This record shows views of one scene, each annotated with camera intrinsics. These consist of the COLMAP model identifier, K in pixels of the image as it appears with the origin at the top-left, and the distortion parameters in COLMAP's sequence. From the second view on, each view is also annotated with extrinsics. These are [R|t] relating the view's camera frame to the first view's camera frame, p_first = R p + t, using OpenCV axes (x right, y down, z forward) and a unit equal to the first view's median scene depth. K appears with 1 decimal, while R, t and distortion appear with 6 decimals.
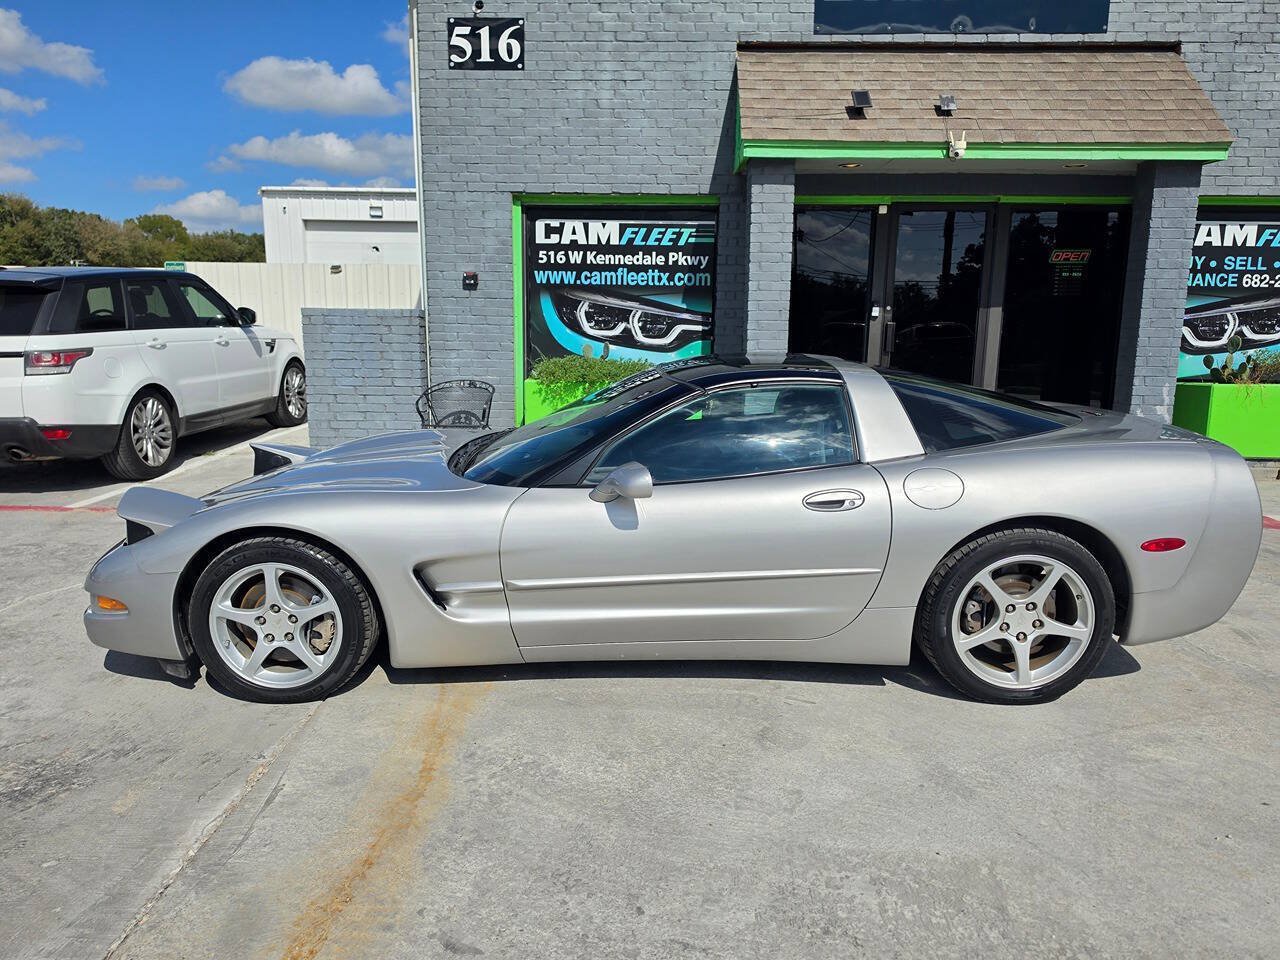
lens RADIAL K [[879.1, 0, 637.8], [0, 879.1, 508.4], [0, 0, 1]] dist [0.018183, -0.021423]
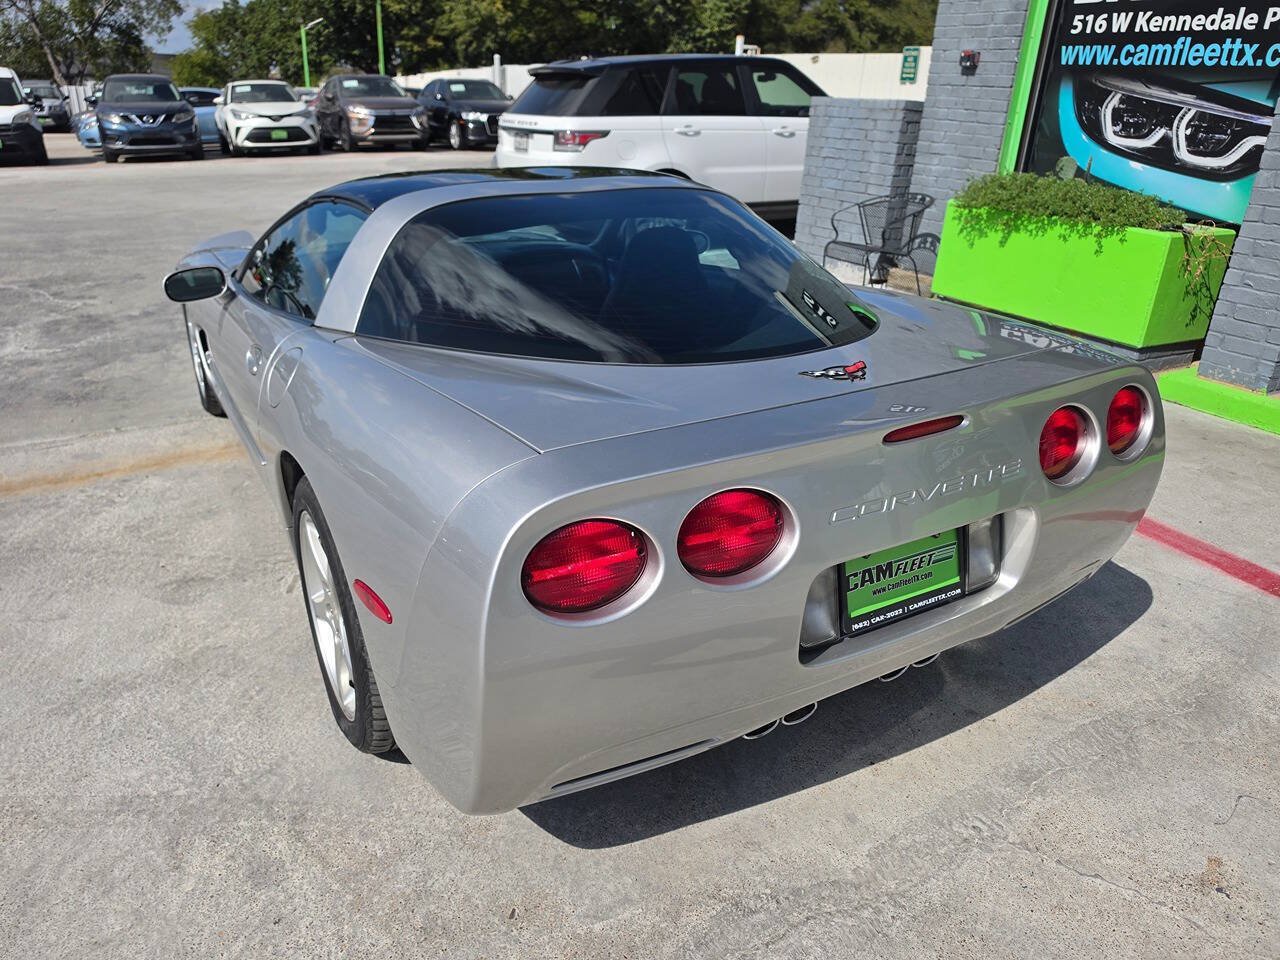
lens RADIAL K [[879.1, 0, 616.9], [0, 879.1, 482.2], [0, 0, 1]] dist [0.018183, -0.021423]
pose [[0.505936, 0.357685, -0.784914, 0.391987], [-0.205470, 0.933752, 0.293069, -0.076046], [0.837741, 0.013003, 0.545913, 0.315852]]
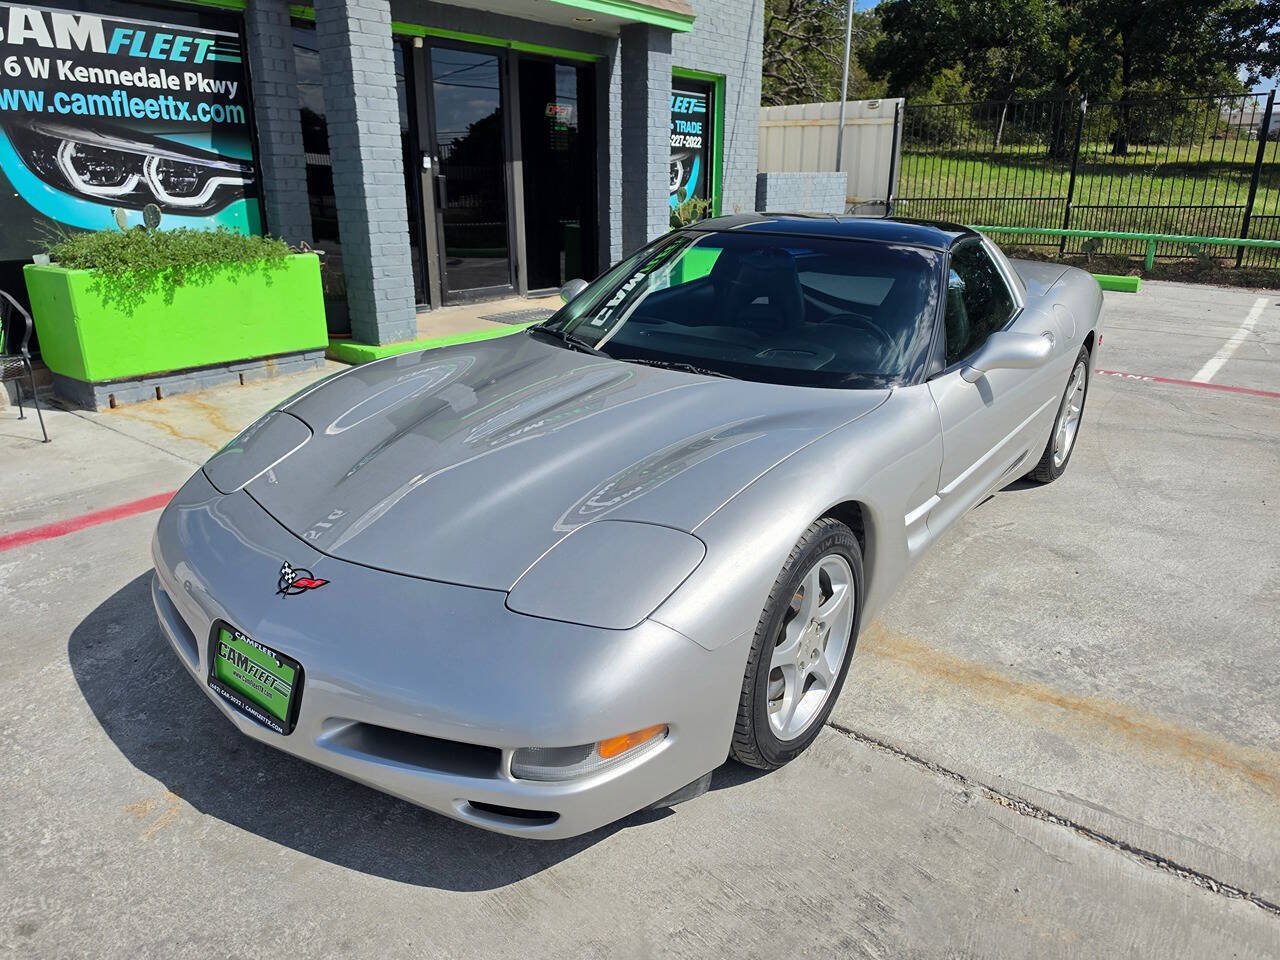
lens RADIAL K [[879.1, 0, 638.3], [0, 879.1, 491.7], [0, 0, 1]] dist [0.018183, -0.021423]
pose [[0.590976, -0.274552, 0.758530, -0.383573], [0.161774, 0.961535, 0.221990, -0.062902], [-0.790301, -0.008480, 0.612660, 0.267804]]
